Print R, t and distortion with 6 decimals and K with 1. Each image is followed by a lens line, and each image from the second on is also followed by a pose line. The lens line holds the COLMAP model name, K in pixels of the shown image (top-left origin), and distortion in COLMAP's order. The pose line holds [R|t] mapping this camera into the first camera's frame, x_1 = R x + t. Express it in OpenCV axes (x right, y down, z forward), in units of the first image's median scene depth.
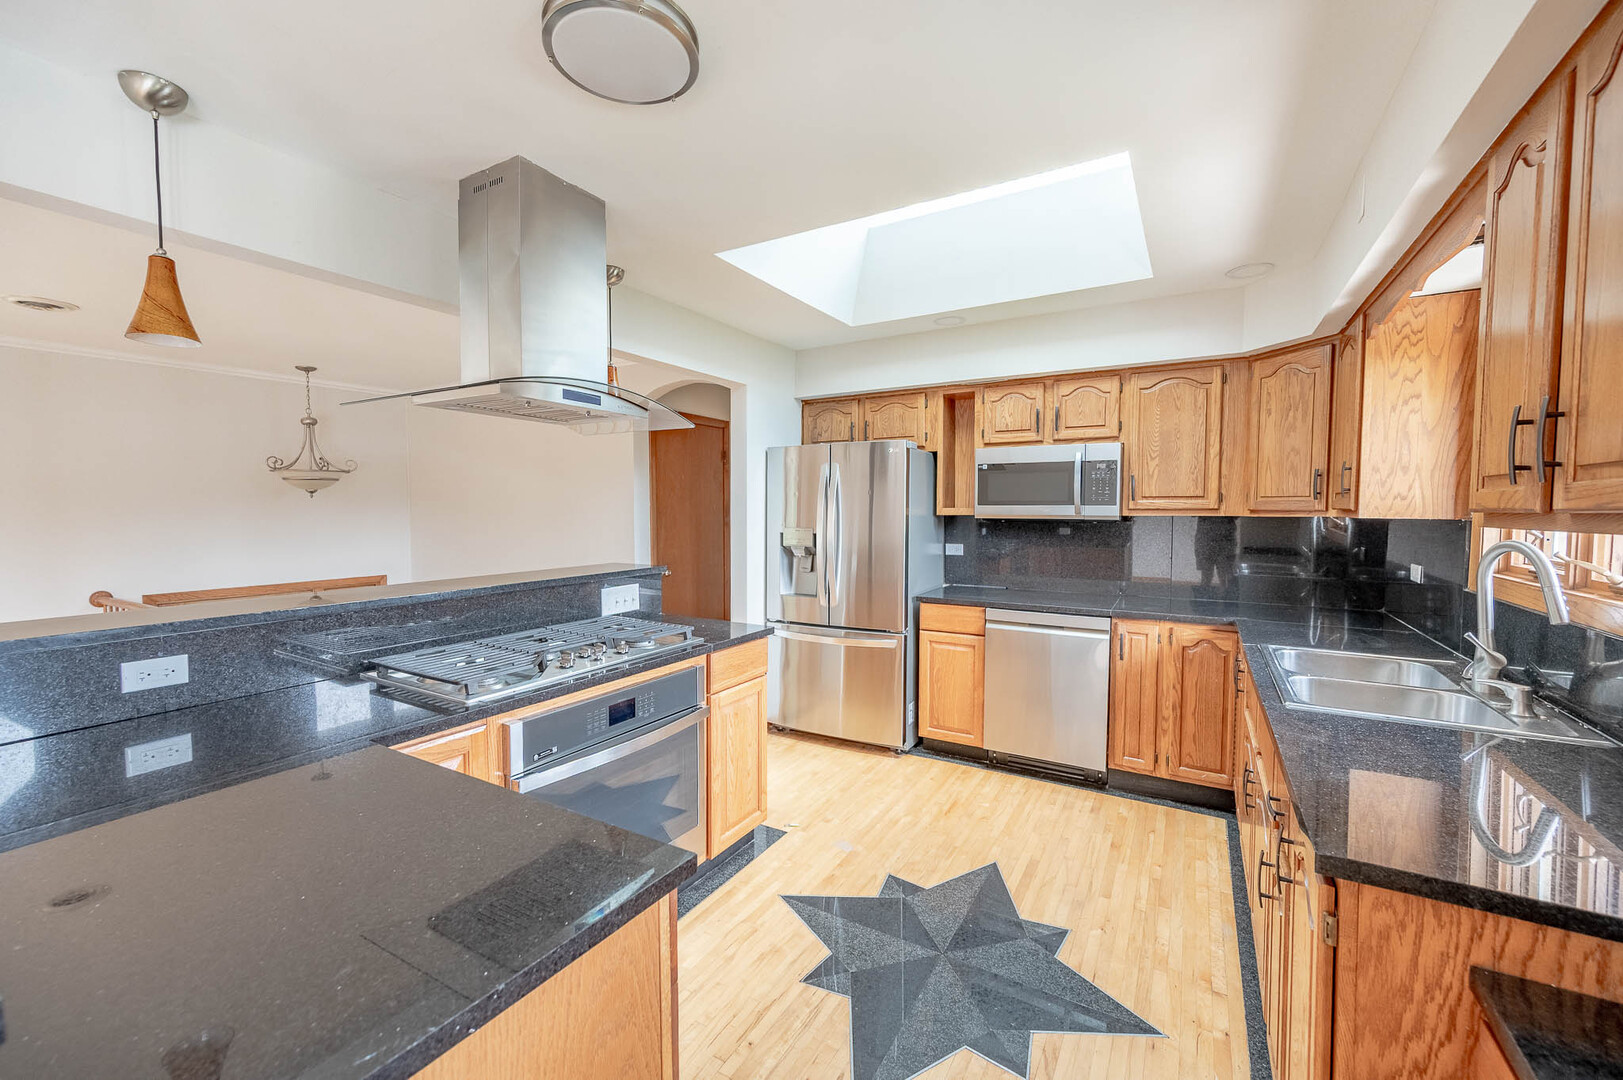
lens RADIAL K [[646.6, 0, 817.4], [0, 646.6, 533.0], [0, 0, 1]] dist [-0.000004, -0.000001]
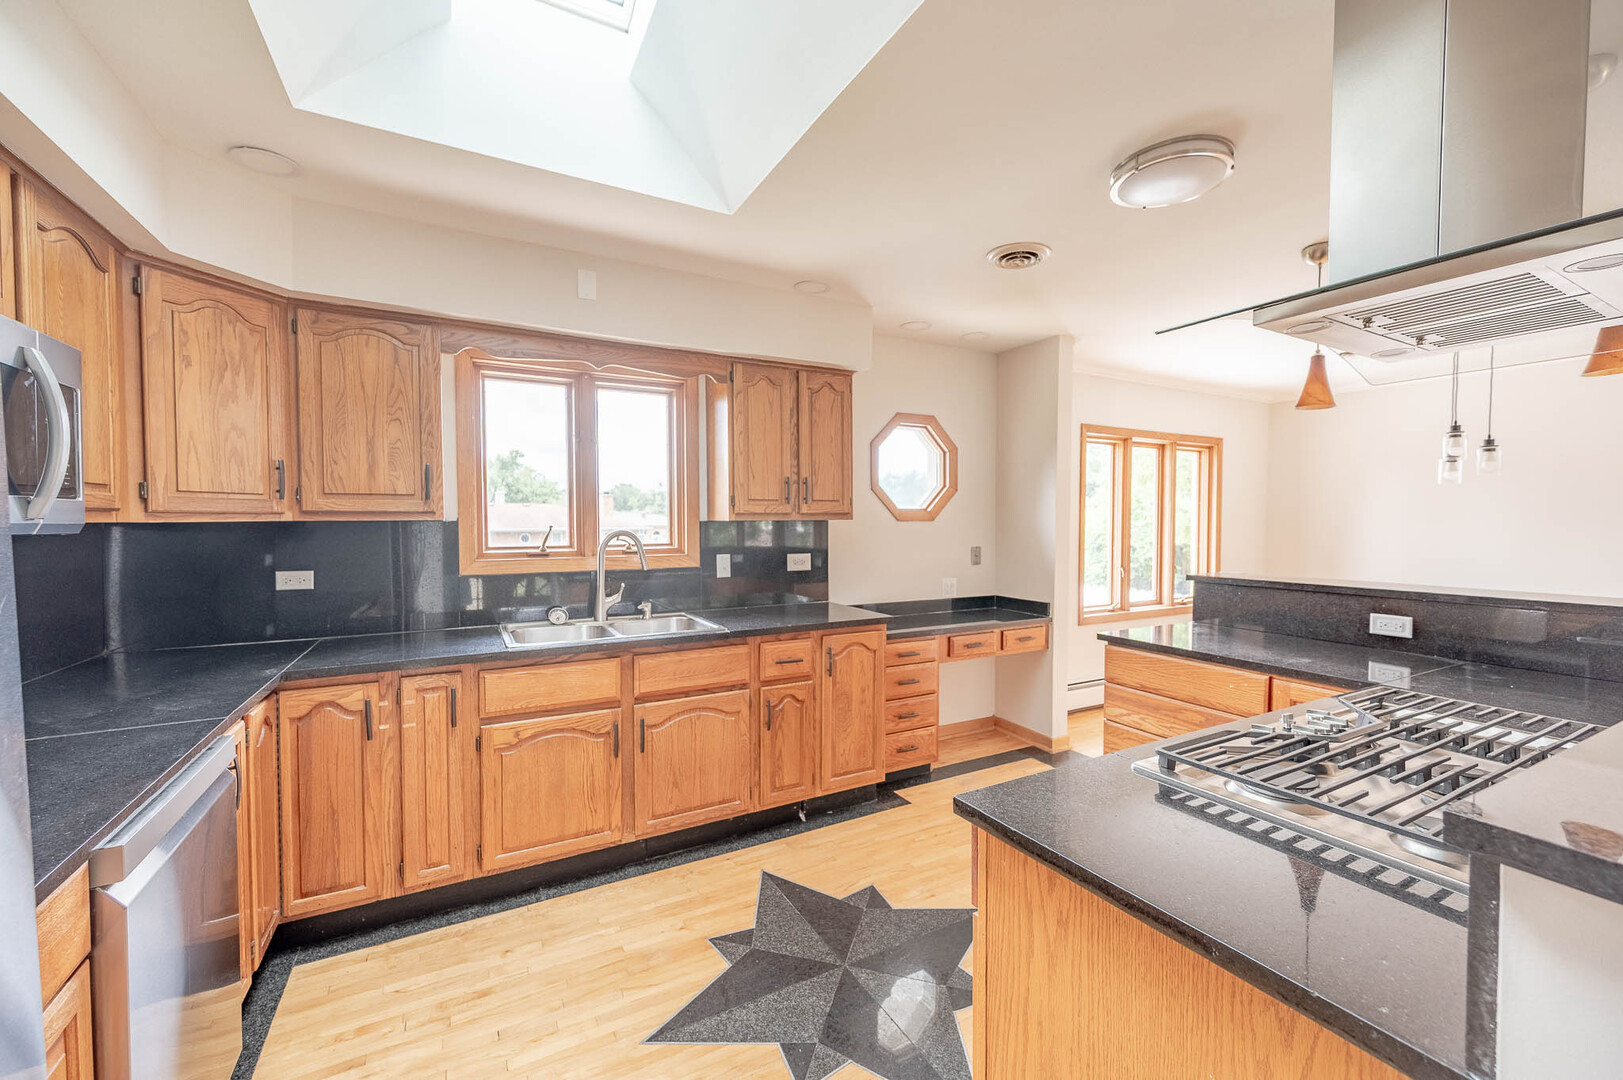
lens RADIAL K [[649.1, 0, 811.5], [0, 649.1, 540.0], [0, 0, 1]] dist [-0.000588, -0.000048]
pose [[-0.858219, -0.017001, 0.513002, -0.185414], [0.020009, 0.997583, 0.066535, -0.041345], [-0.512893, 0.067367, -0.855805, 1.313823]]
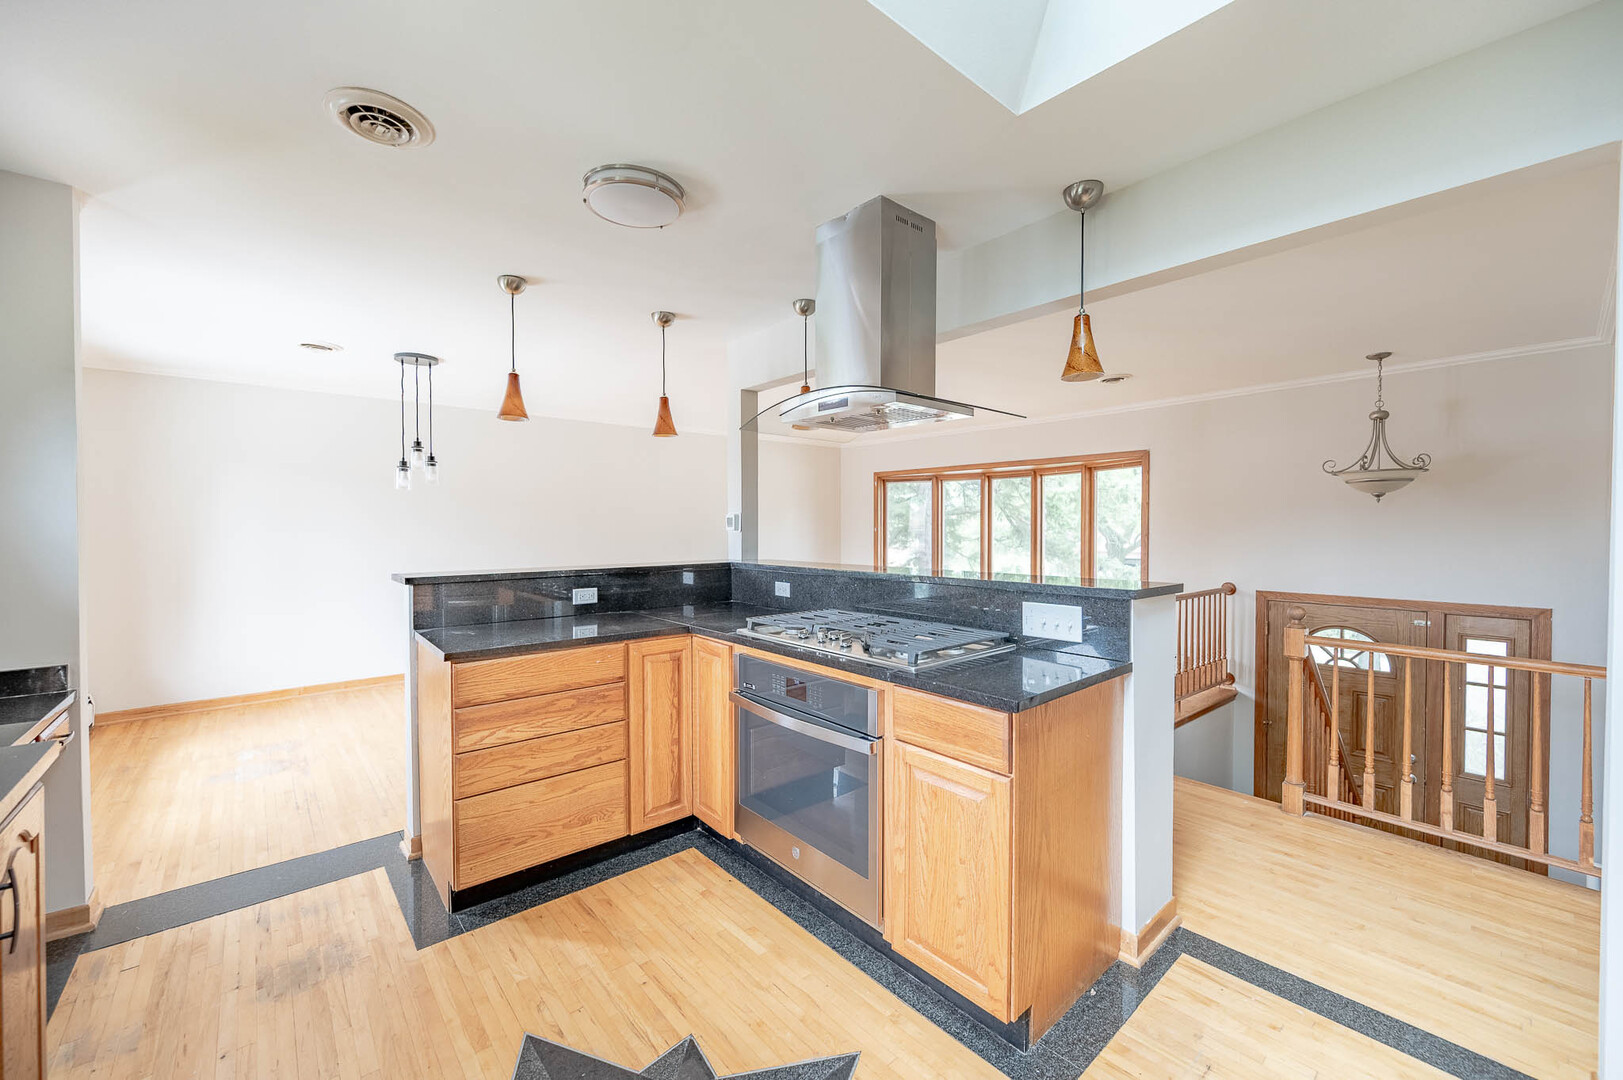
lens RADIAL K [[646.6, 0, 817.4], [0, 646.6, 533.0], [0, 0, 1]] dist [-0.000004, -0.000001]
pose [[-0.322132, 0.011972, -0.946619, 0.505279], [-0.035845, 0.999049, 0.024834, -0.012188], [0.946016, 0.041931, -0.321397, 0.962643]]
